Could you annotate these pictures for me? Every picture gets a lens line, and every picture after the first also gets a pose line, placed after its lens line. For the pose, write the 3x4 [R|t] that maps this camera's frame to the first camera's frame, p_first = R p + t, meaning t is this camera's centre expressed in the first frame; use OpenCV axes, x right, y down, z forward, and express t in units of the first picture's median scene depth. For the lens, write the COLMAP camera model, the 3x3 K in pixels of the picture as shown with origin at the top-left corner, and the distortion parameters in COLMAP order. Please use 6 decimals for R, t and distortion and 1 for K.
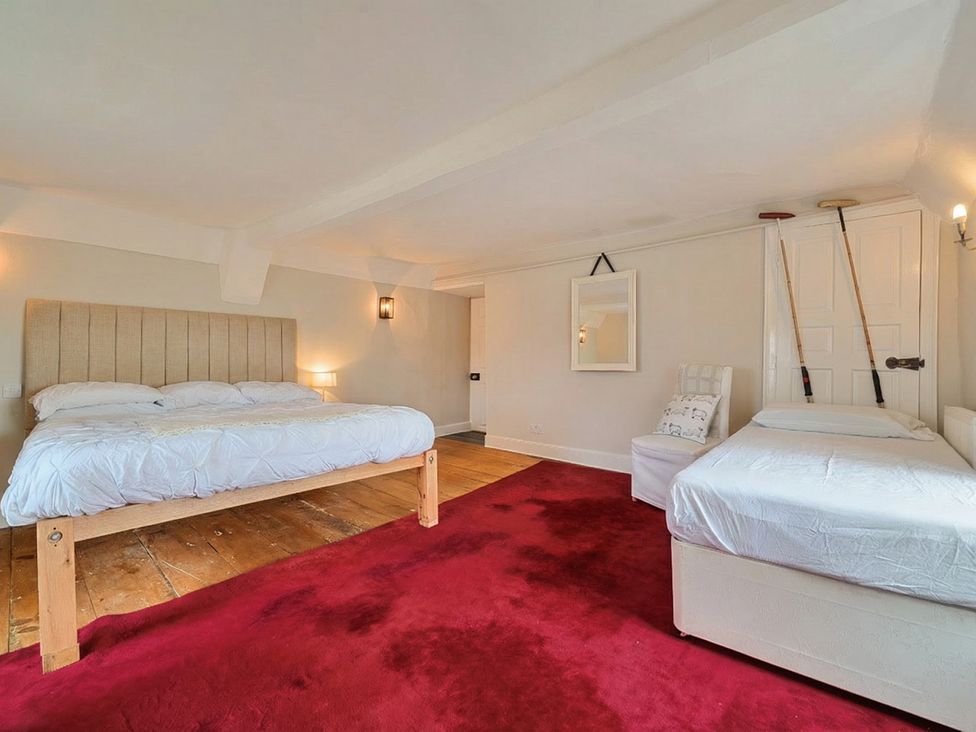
lens RADIAL K [[436.1, 0, 488.9], [0, 436.1, 366.0], [0, 0, 1]] dist [-0.001381, -0.000891]
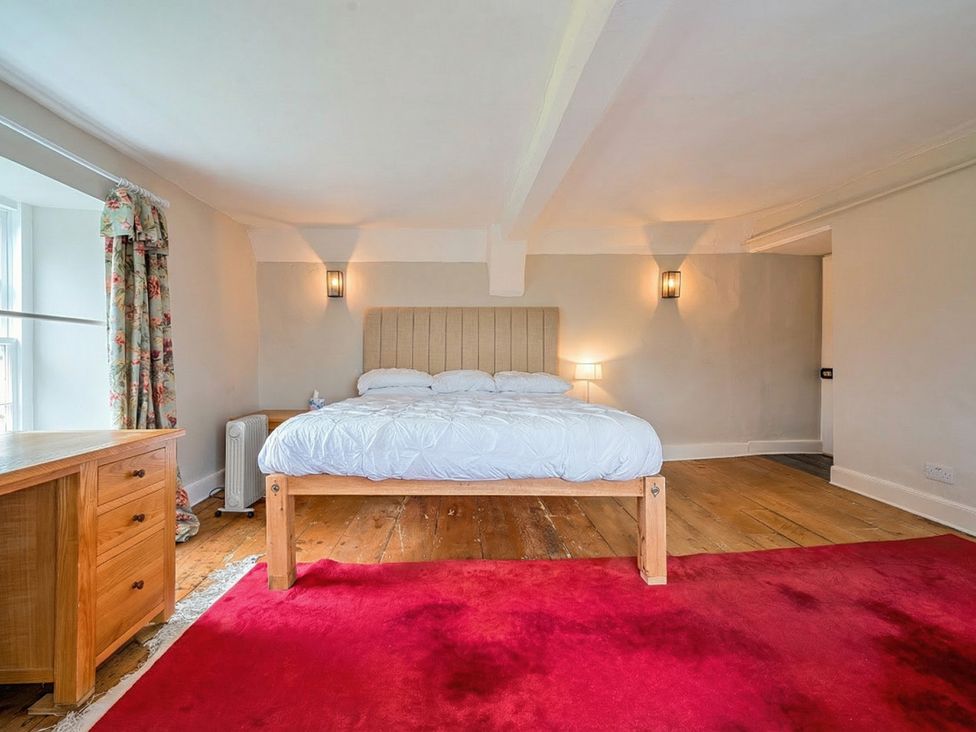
lens RADIAL K [[434.3, 0, 481.7], [0, 434.3, 349.7], [0, 0, 1]] dist [-0.002140, -0.000124]
pose [[0.668584, -0.005232, -0.743618, 0.177550], [-0.003073, 0.999947, -0.009799, -0.005226], [0.743630, 0.008837, 0.668533, 0.274144]]
